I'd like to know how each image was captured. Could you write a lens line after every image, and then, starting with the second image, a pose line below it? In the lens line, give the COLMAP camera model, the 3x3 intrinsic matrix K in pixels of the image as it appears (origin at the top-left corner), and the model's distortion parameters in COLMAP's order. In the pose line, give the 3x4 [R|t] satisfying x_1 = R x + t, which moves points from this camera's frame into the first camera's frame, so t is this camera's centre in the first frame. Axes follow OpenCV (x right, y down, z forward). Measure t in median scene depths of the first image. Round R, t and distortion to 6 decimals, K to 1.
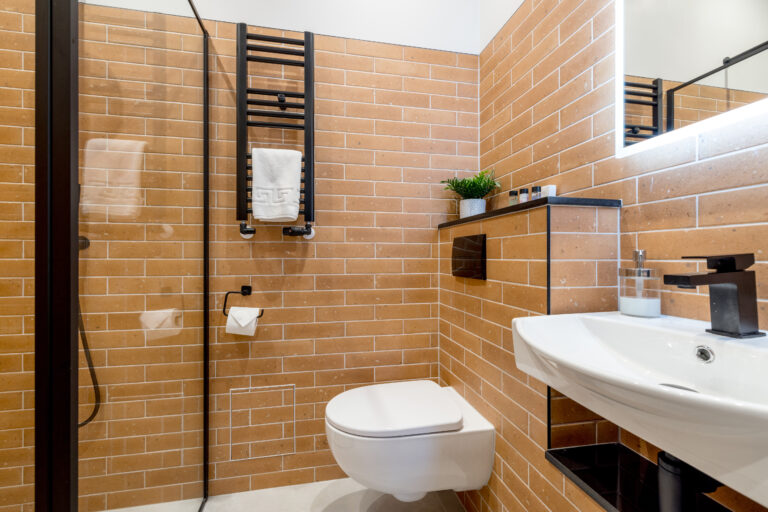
lens RADIAL K [[334.2, 0, 375.2], [0, 334.2, 258.2], [0, 0, 1]] dist [0.000534, 0.000094]
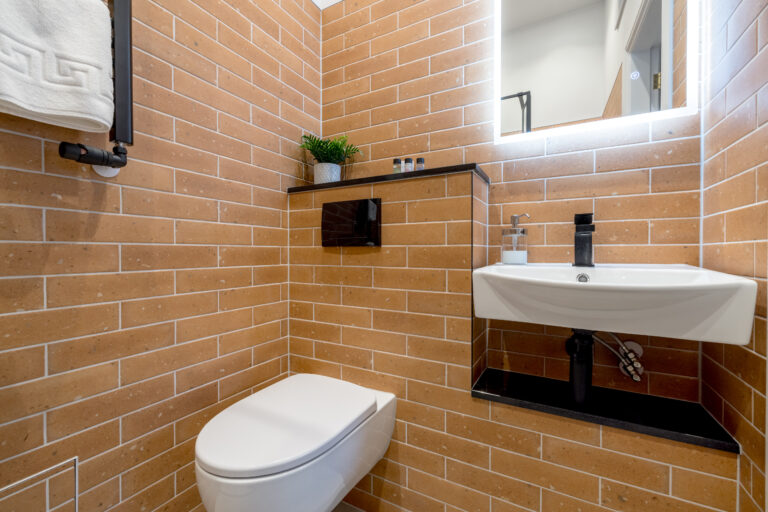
lens RADIAL K [[334.7, 0, 384.0], [0, 334.7, 256.0], [0, 0, 1]] dist [-0.000120, -0.000001]
pose [[0.640142, -0.012360, 0.768157, -0.346973], [0.008666, 0.999923, 0.008868, 0.073387], [-0.768208, 0.000980, 0.640200, 0.327221]]
